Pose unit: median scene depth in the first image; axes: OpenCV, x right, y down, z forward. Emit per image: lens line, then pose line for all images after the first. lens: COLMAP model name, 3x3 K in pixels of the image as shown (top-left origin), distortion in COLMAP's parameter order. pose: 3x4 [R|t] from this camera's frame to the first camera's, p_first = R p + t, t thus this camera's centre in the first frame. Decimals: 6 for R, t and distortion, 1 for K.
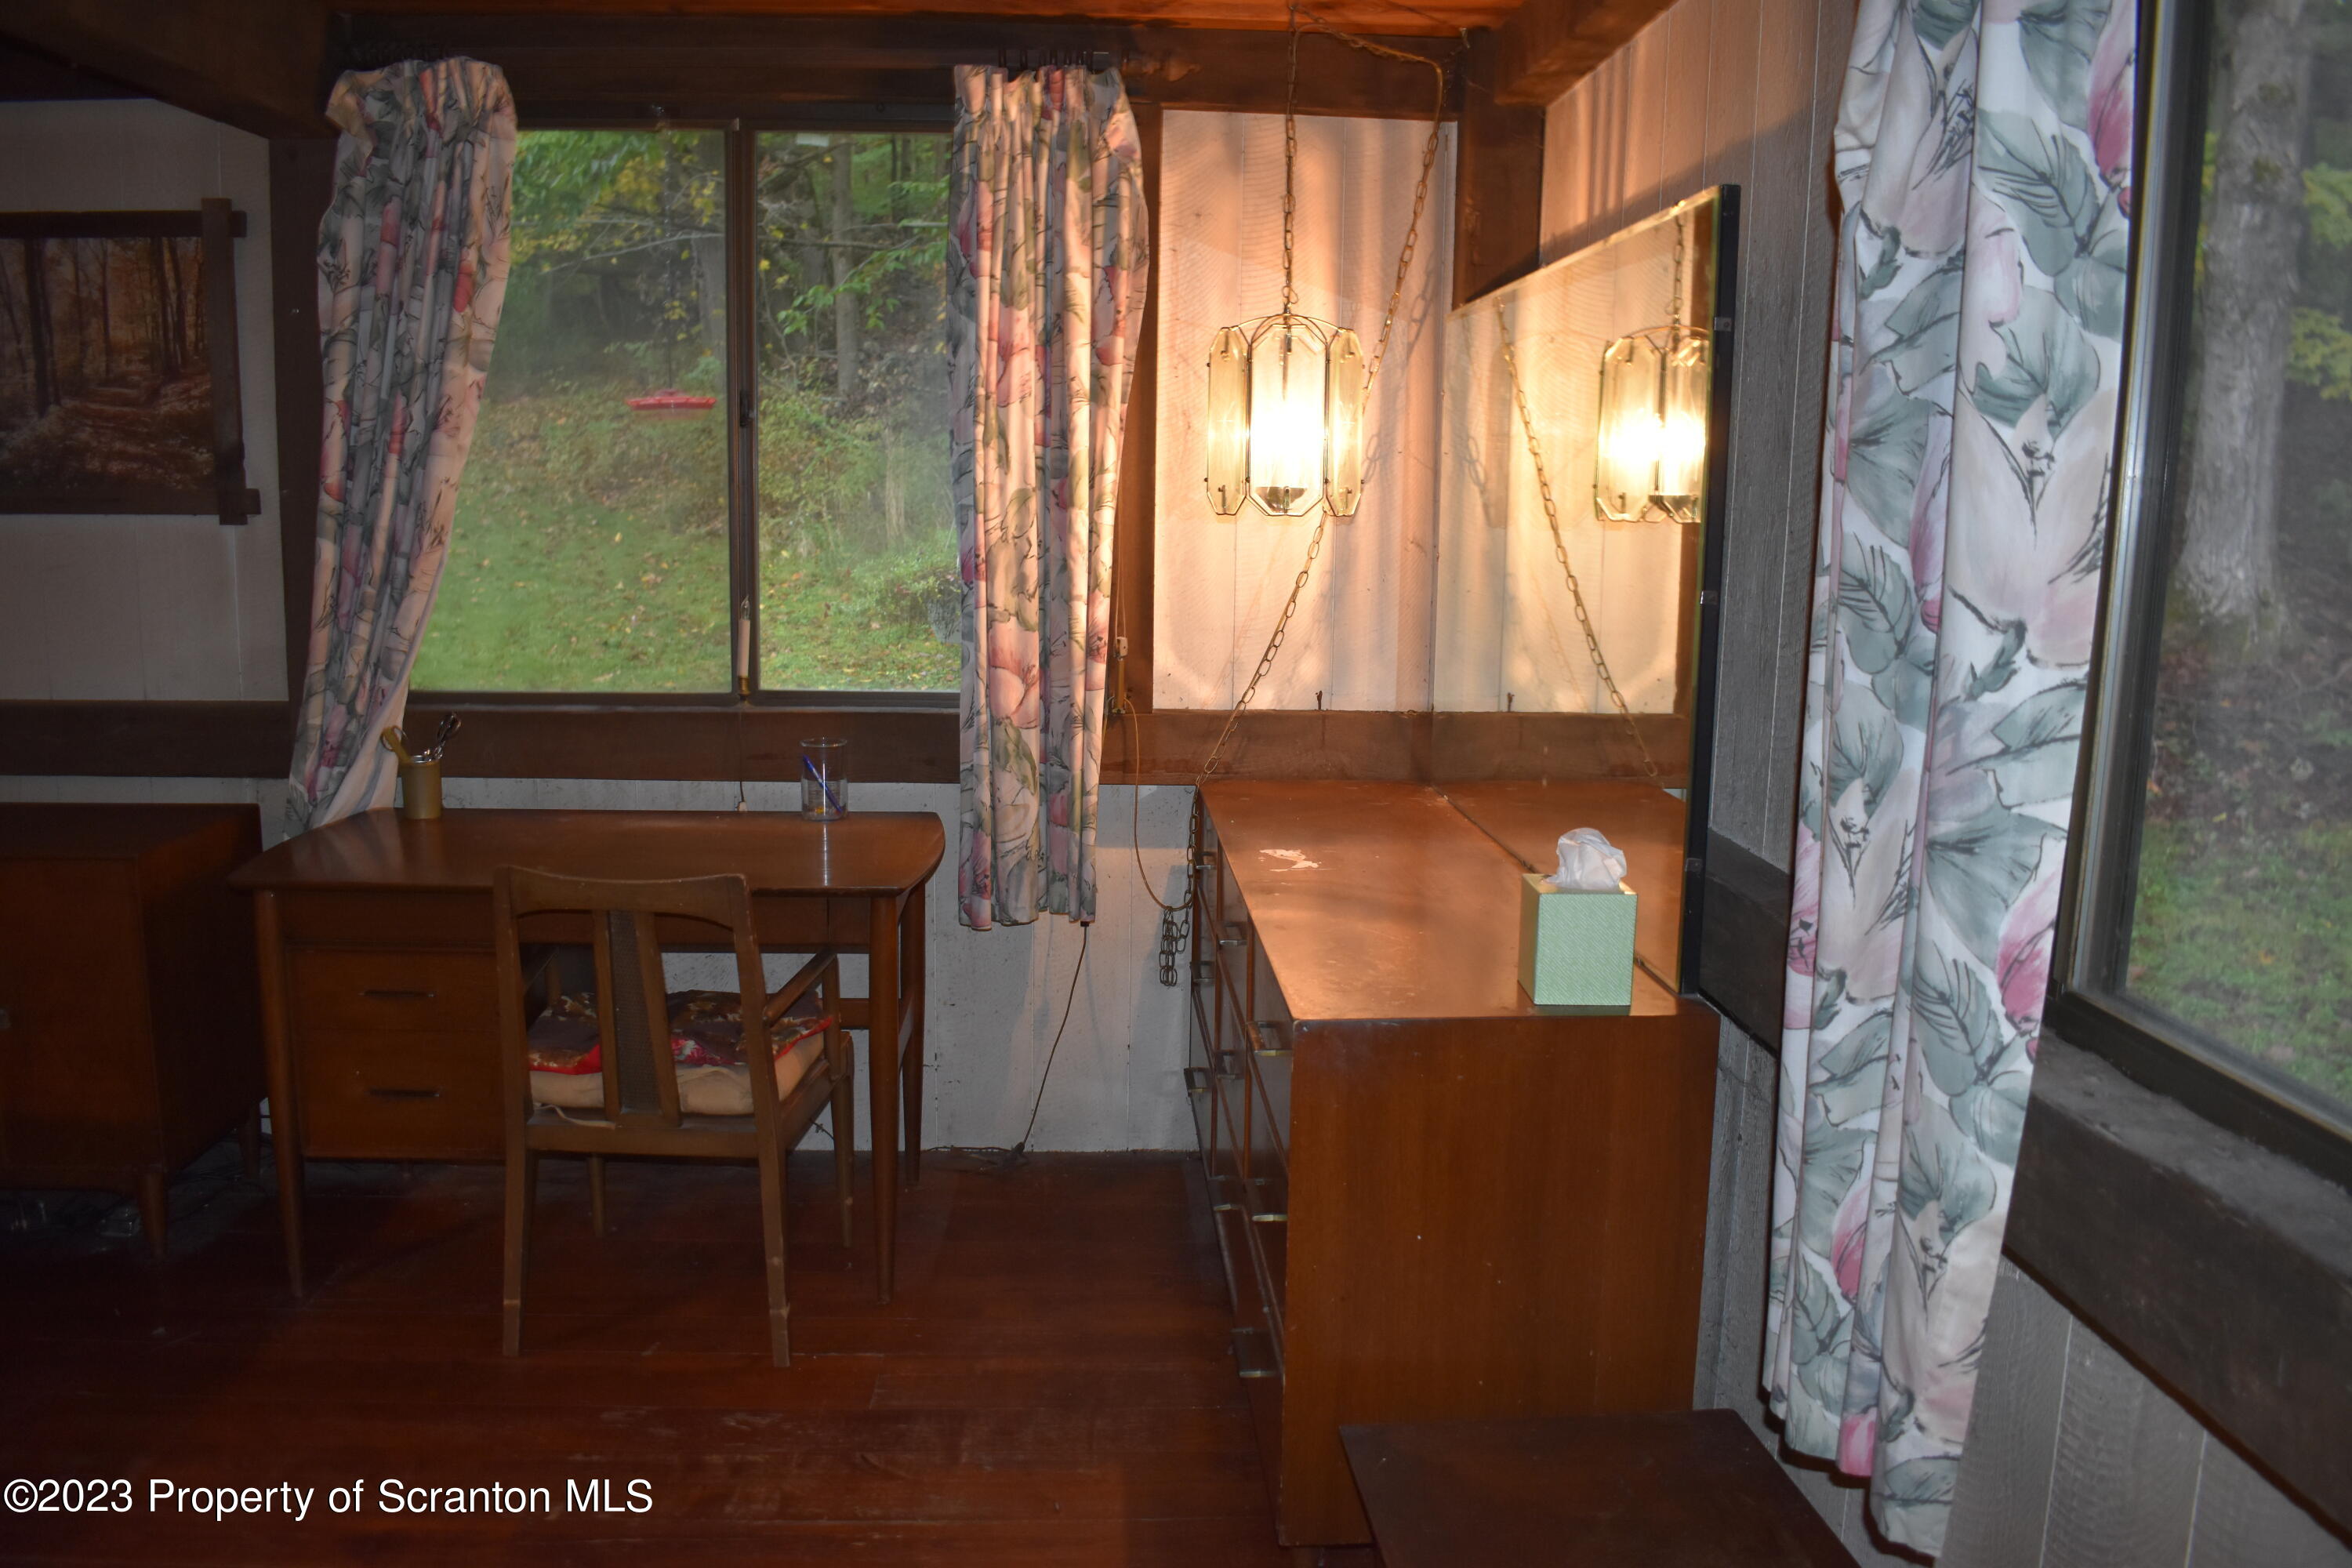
lens RADIAL K [[1826.5, 0, 1171.1], [0, 1826.5, 788.2], [0, 0, 1]] dist [-0.094770, 0.011303]
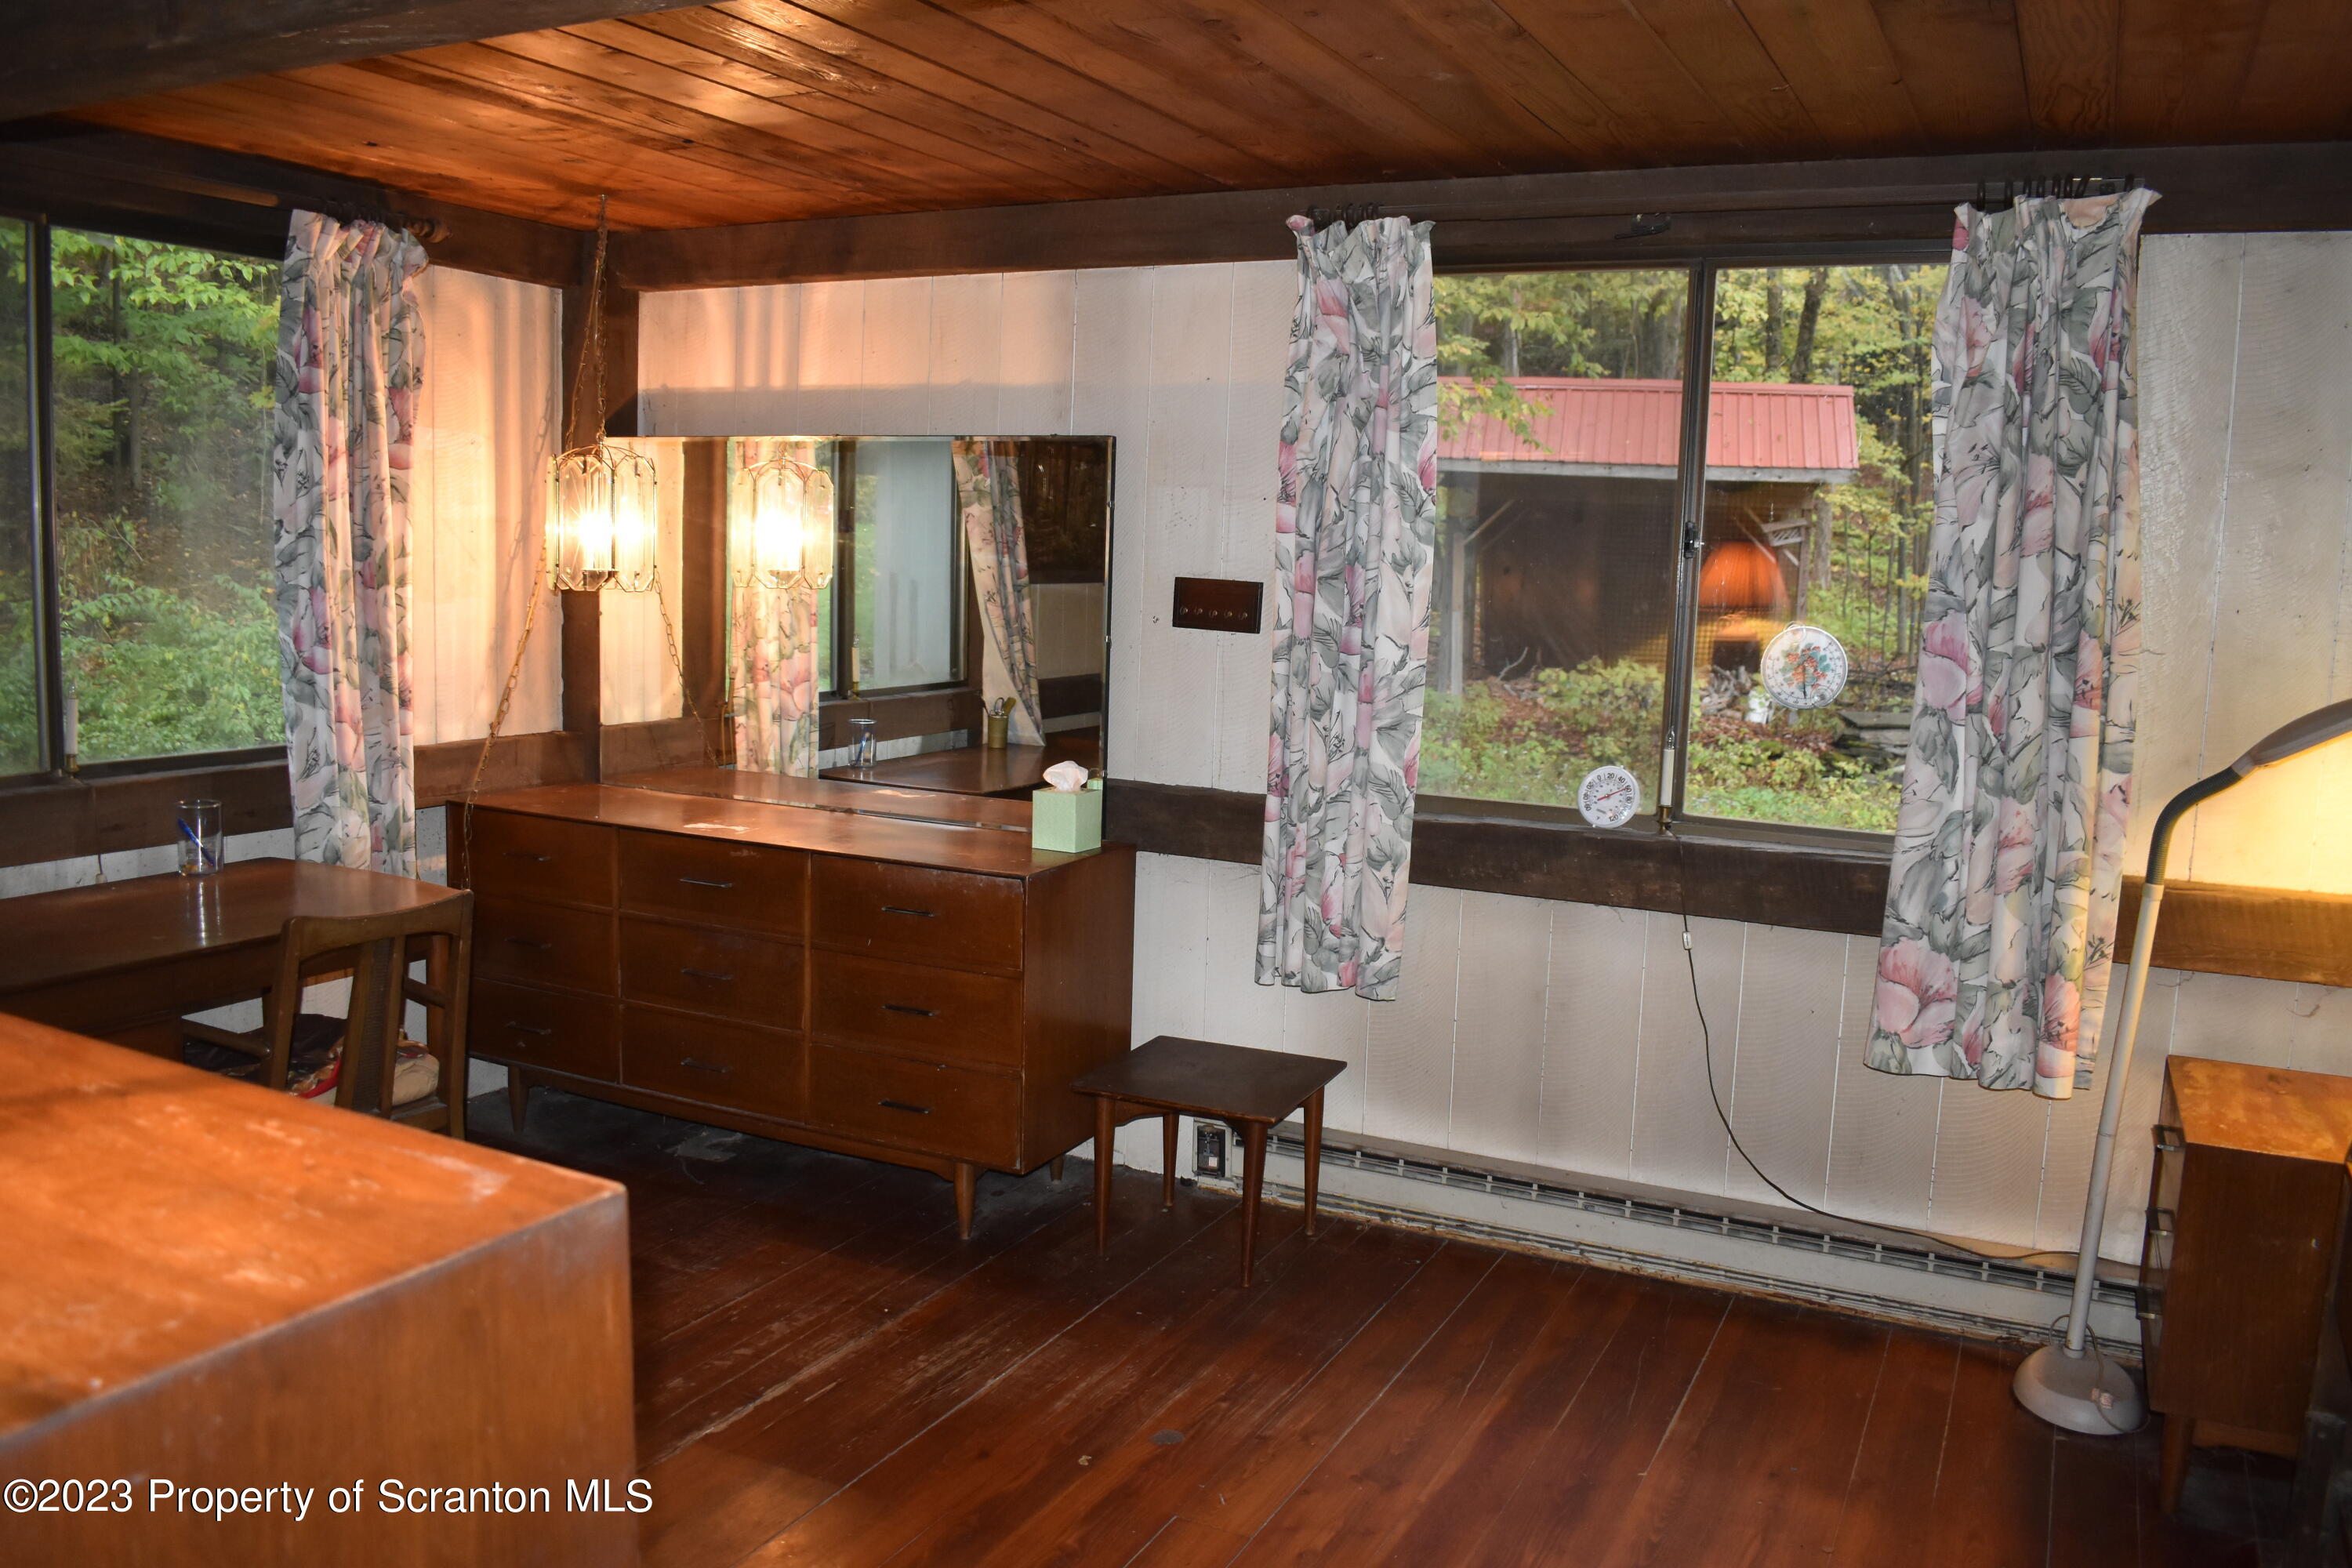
lens RADIAL K [[1826.5, 0, 1175.6], [0, 1826.5, 790.7], [0, 0, 1]] dist [-0.094770, 0.011303]
pose [[0.483852, -0.115281, 0.867524, -0.831773], [0.114792, 0.991082, 0.067676, -0.038169], [-0.867589, 0.066840, 0.492770, -0.031825]]
